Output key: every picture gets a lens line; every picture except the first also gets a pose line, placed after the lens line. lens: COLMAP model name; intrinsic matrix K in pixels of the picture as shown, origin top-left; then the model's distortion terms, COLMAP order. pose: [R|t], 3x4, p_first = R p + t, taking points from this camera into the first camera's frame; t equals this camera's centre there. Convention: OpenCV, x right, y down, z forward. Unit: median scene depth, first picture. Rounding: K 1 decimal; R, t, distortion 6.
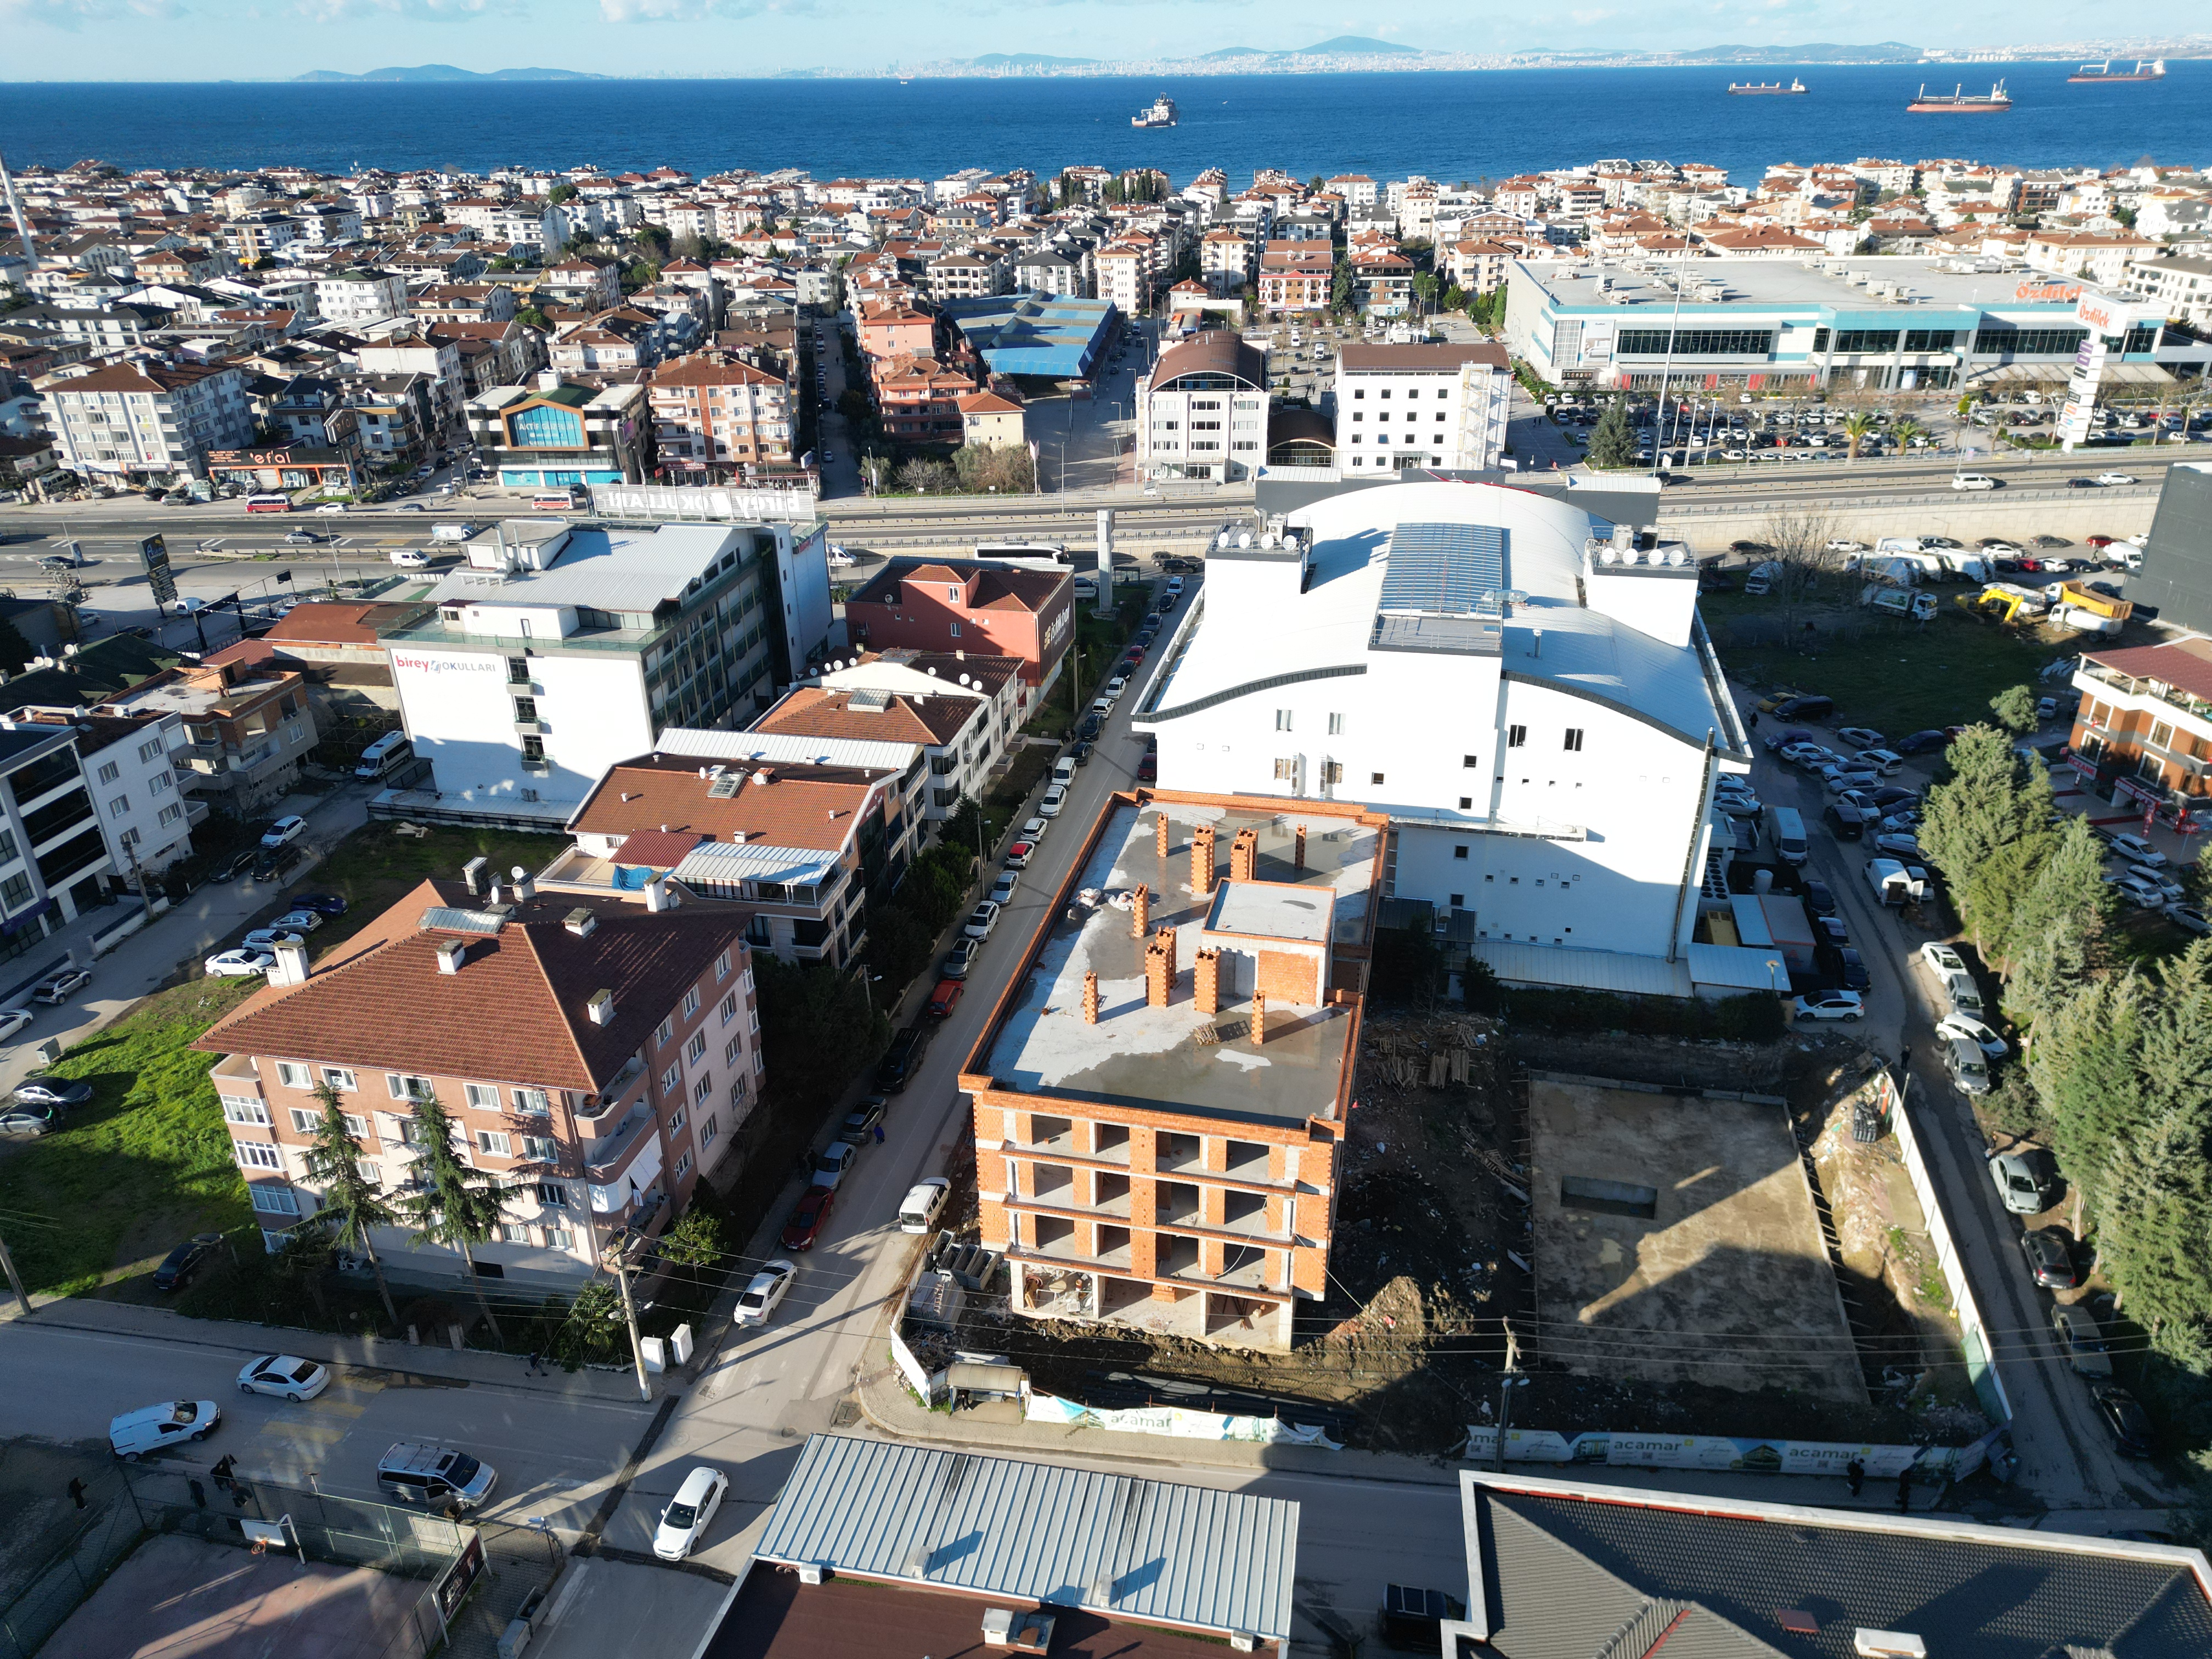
lens RADIAL K [[1532.1, 0, 1110.5], [0, 1532.1, 826.7], [0, 0, 1]] dist [0.083404, -0.073836]
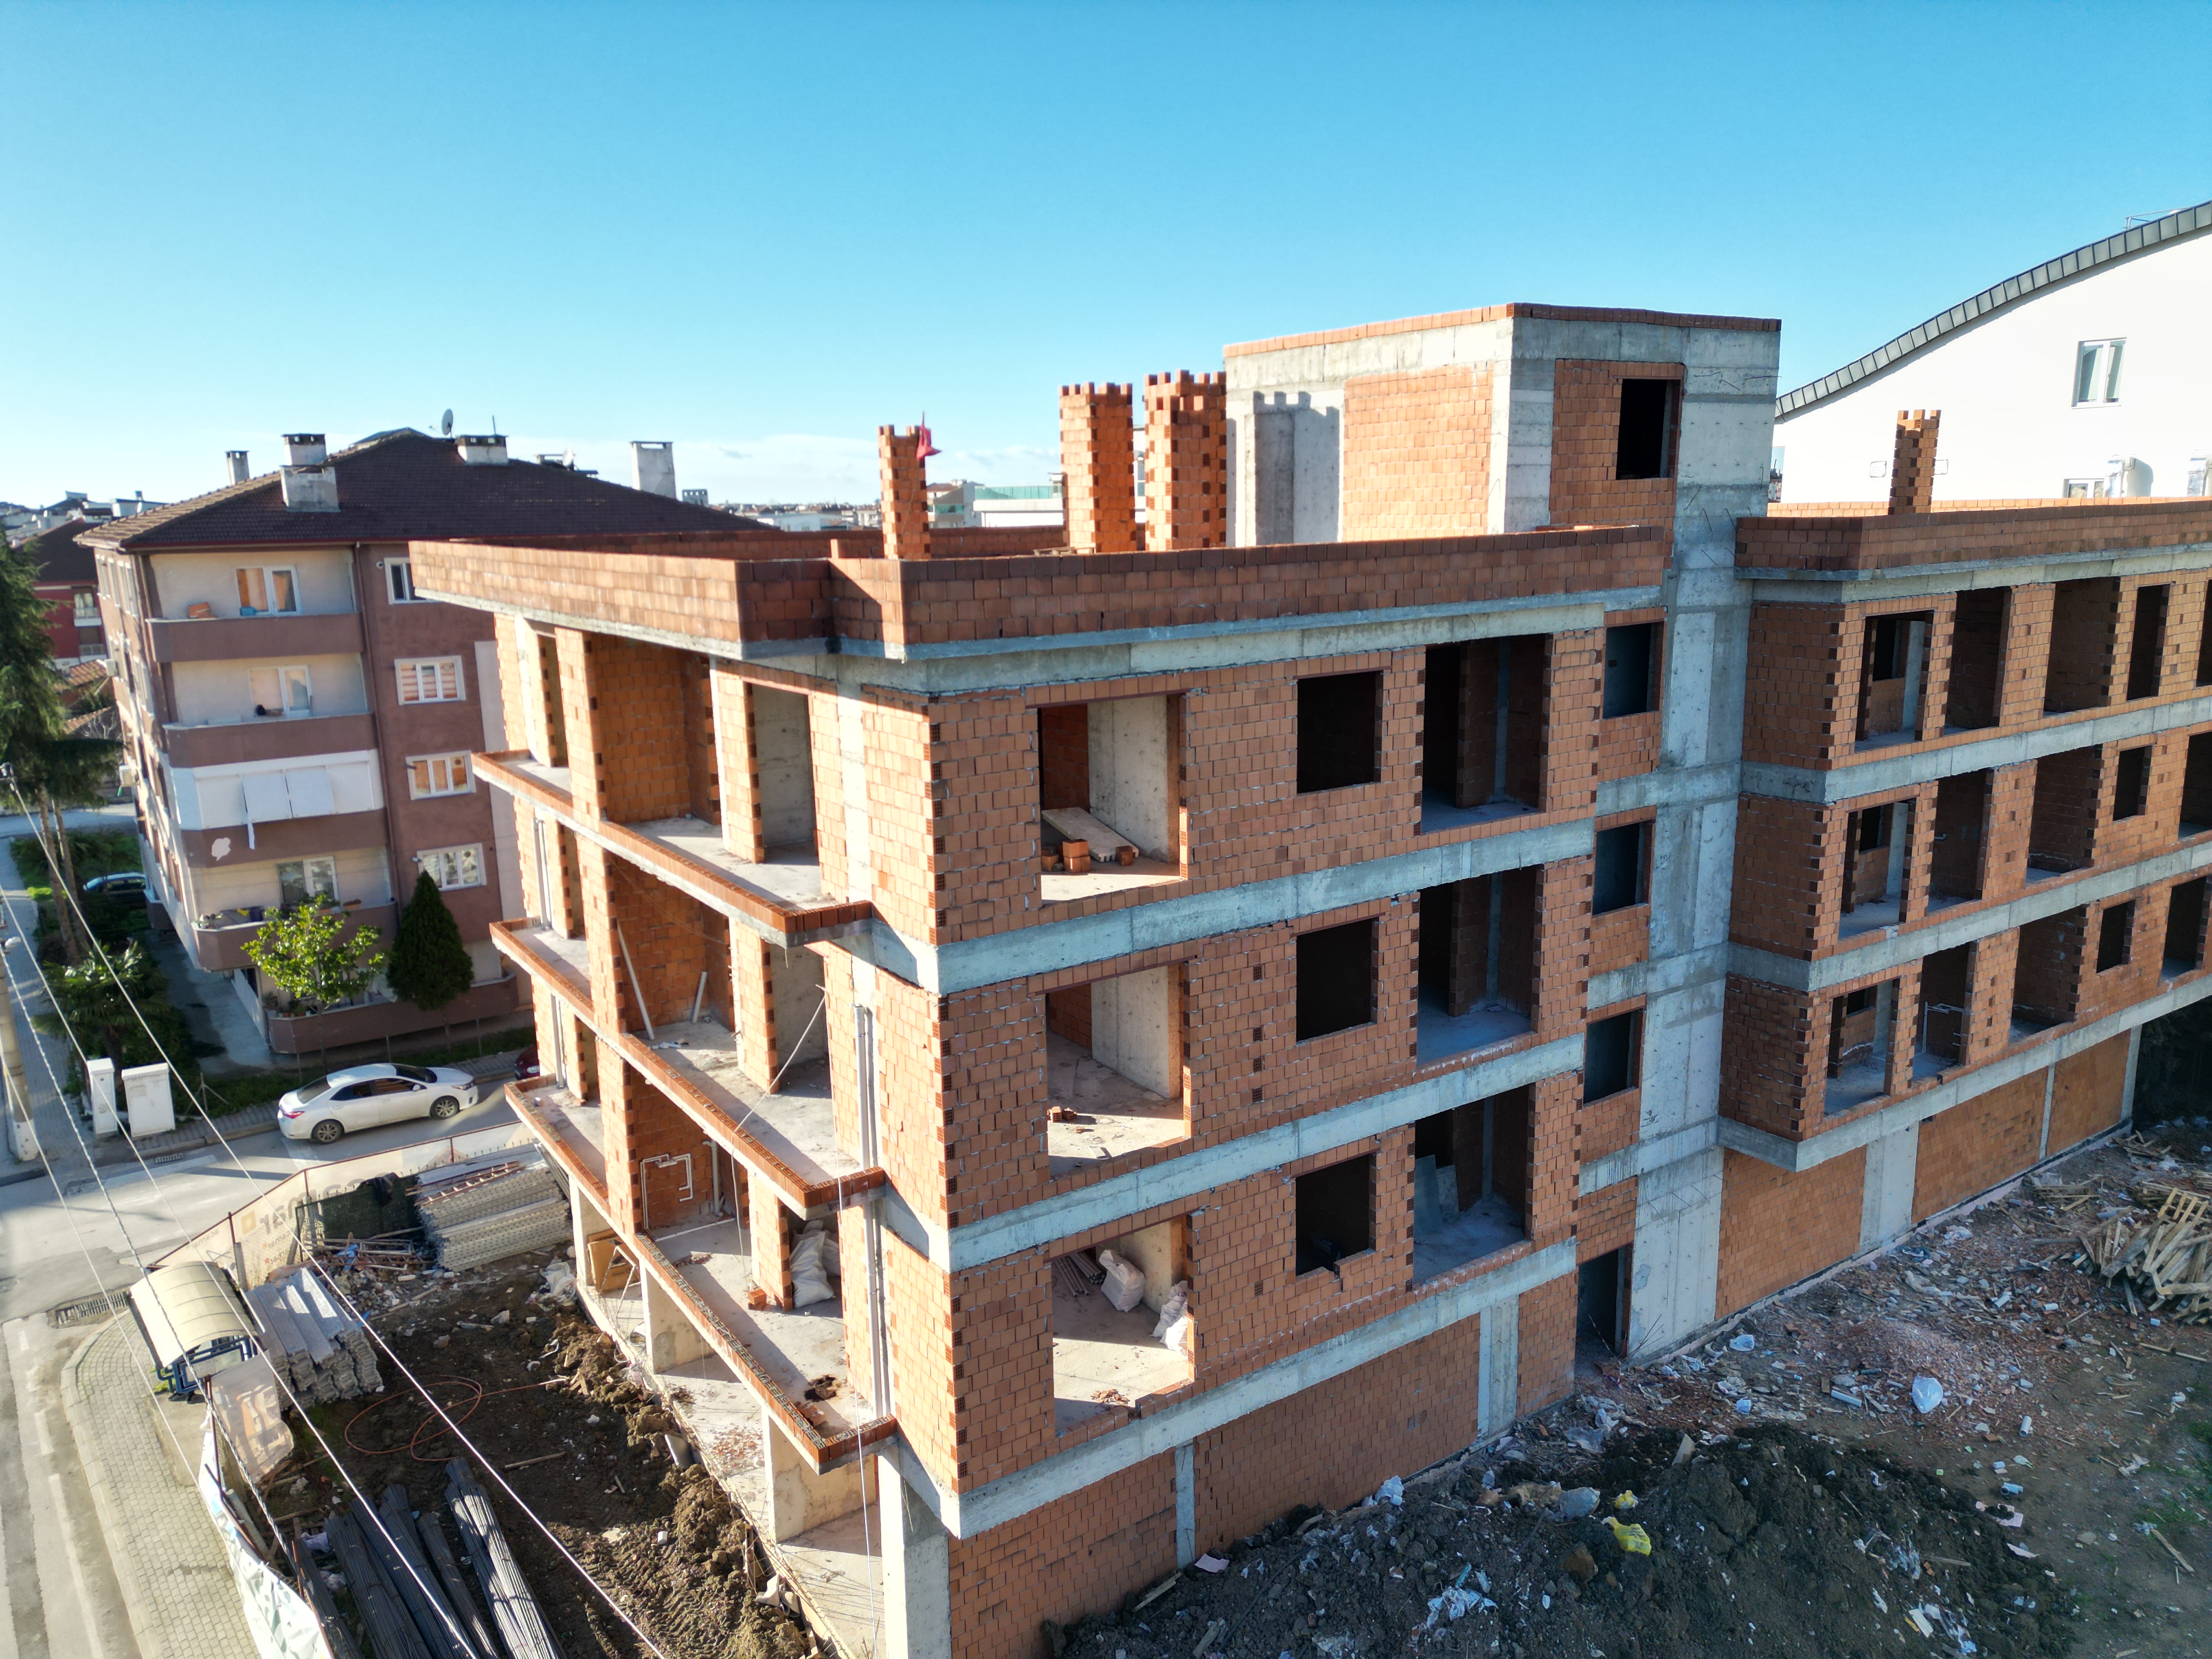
lens RADIAL K [[1532.1, 0, 1112.1], [0, 1532.1, 824.4], [0, 0, 1]] dist [0.083404, -0.073836]
pose [[0.736344, 0.135191, -0.662964, 0.171253], [-0.284392, 0.950919, -0.121960, 0.132442], [0.613937, 0.278347, 0.738651, 0.475130]]
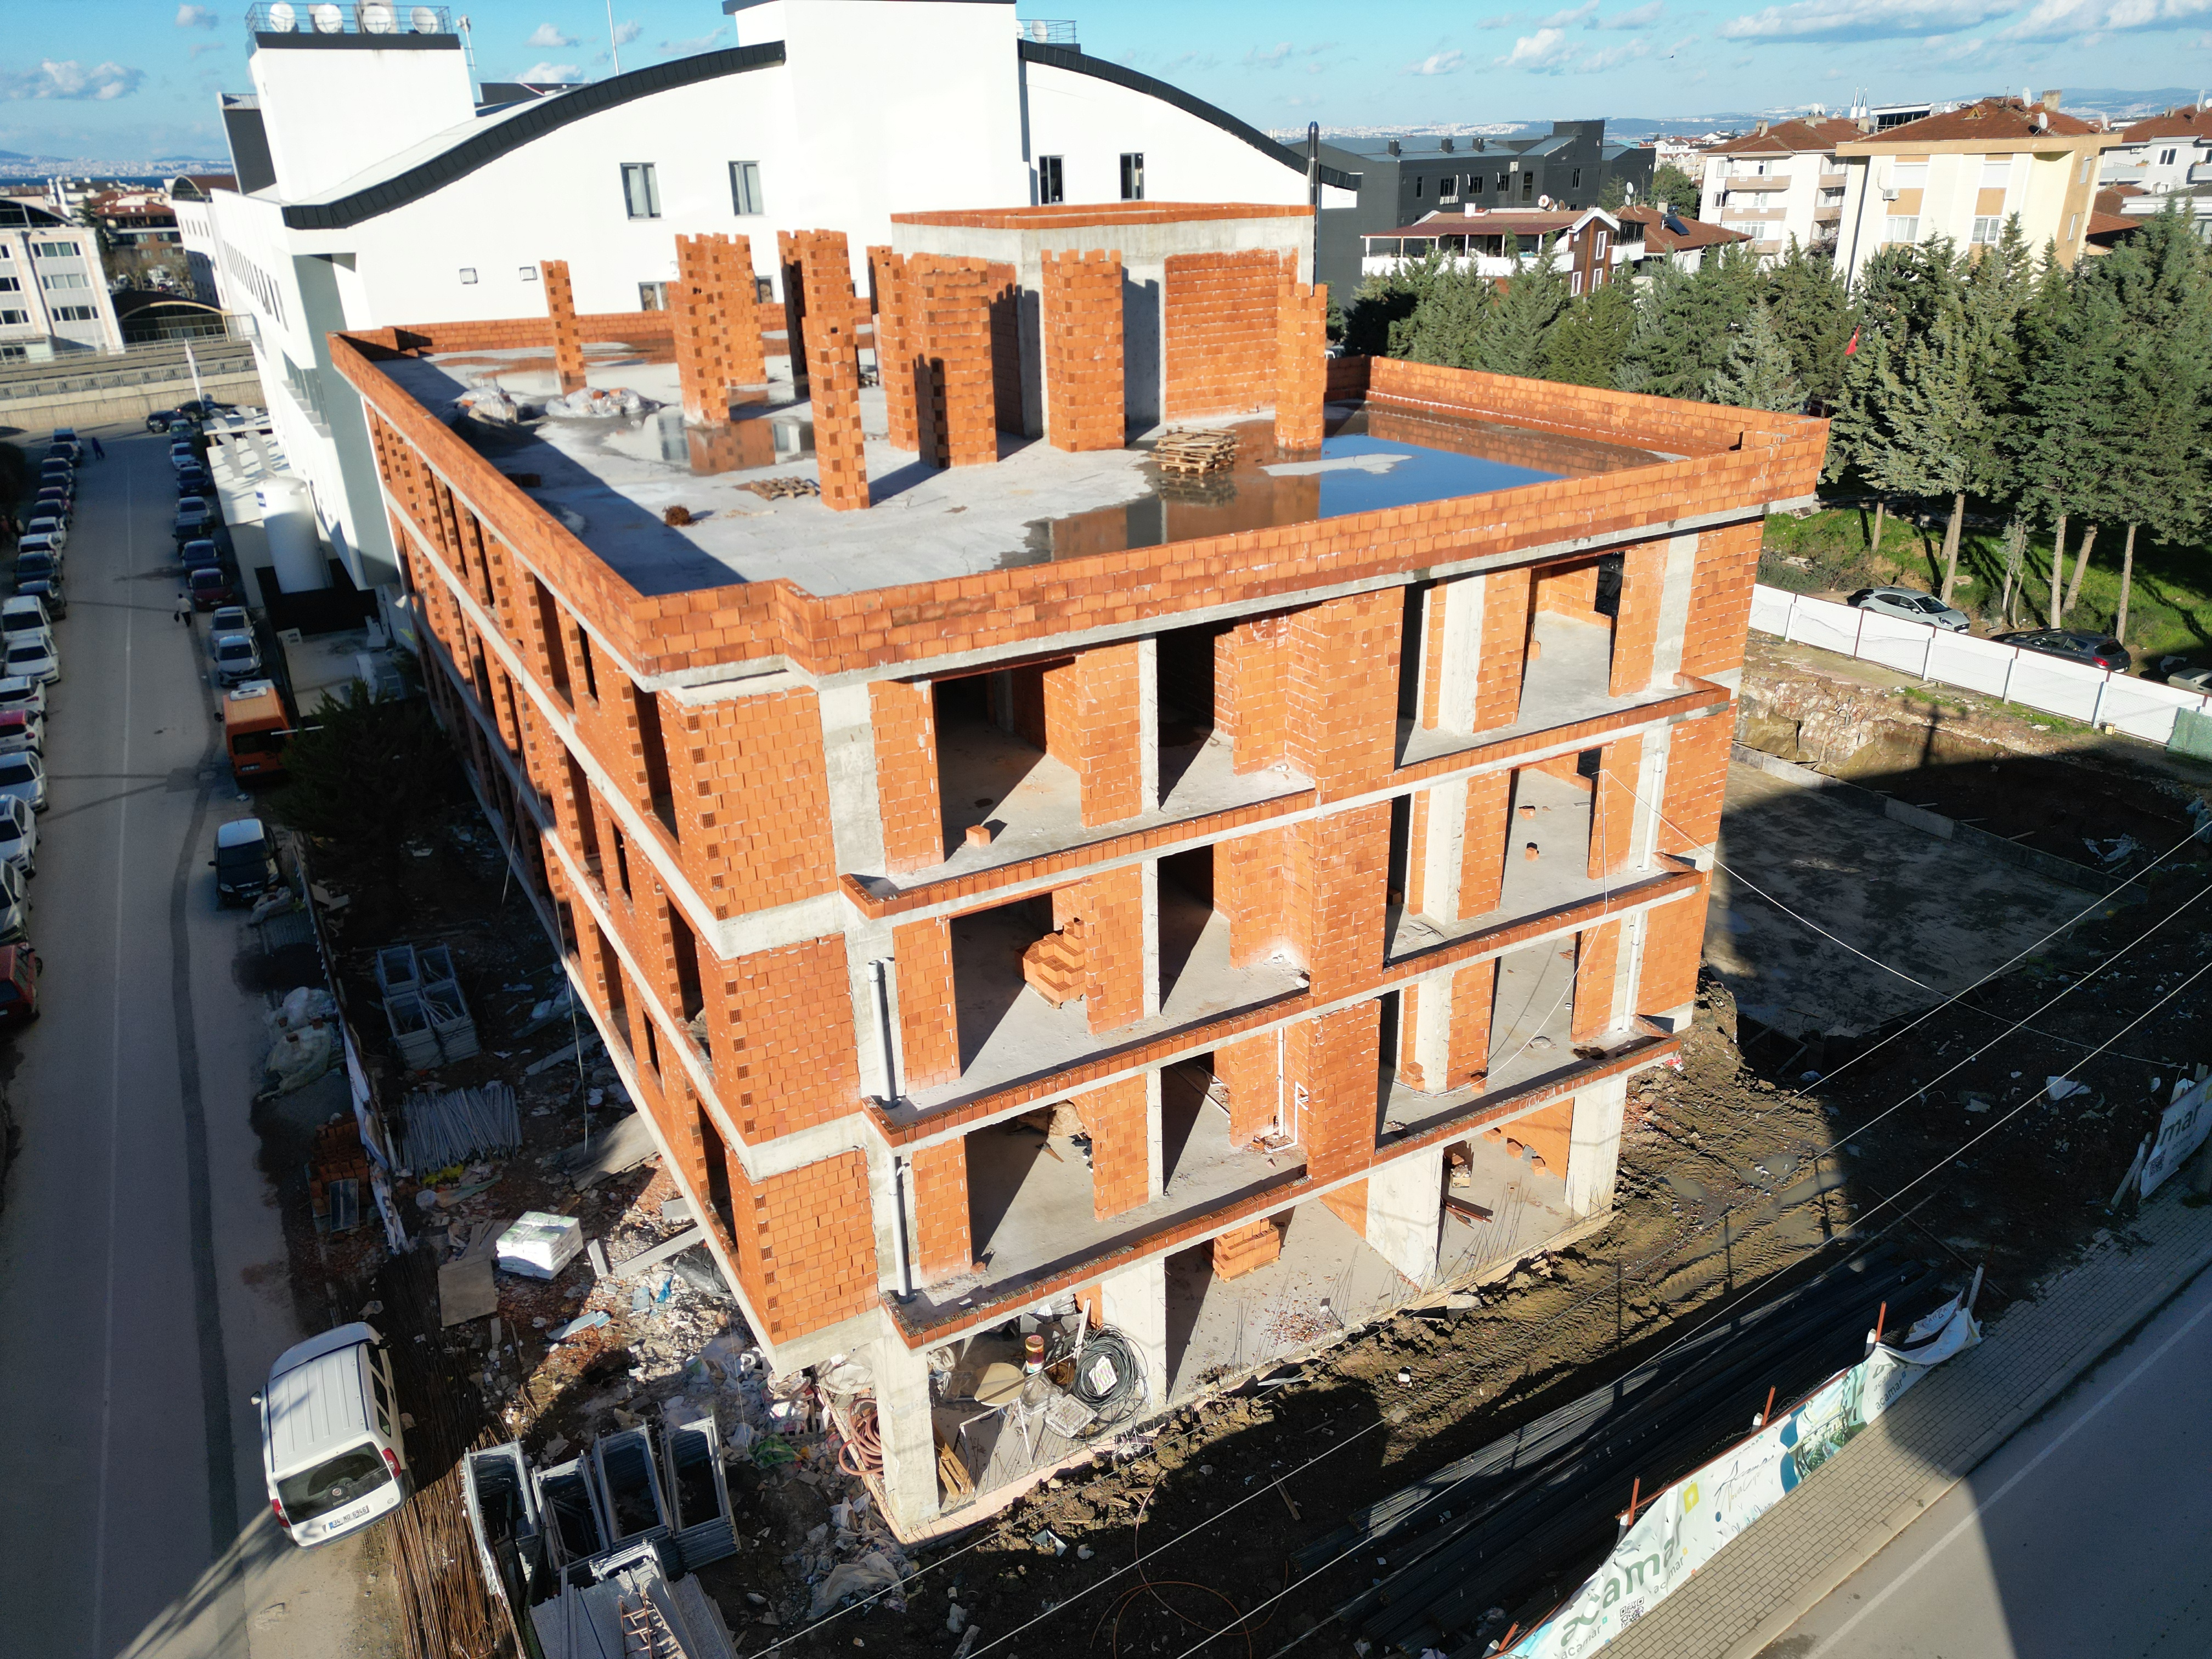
lens RADIAL K [[1532.1, 0, 1112.4], [0, 1532.1, 826.4], [0, 0, 1]] dist [0.083404, -0.073836]
pose [[0.738204, -0.273066, 0.616838, -0.109310], [0.307605, 0.950067, 0.052454, 0.114915], [-0.600361, 0.151021, 0.785340, 0.455444]]
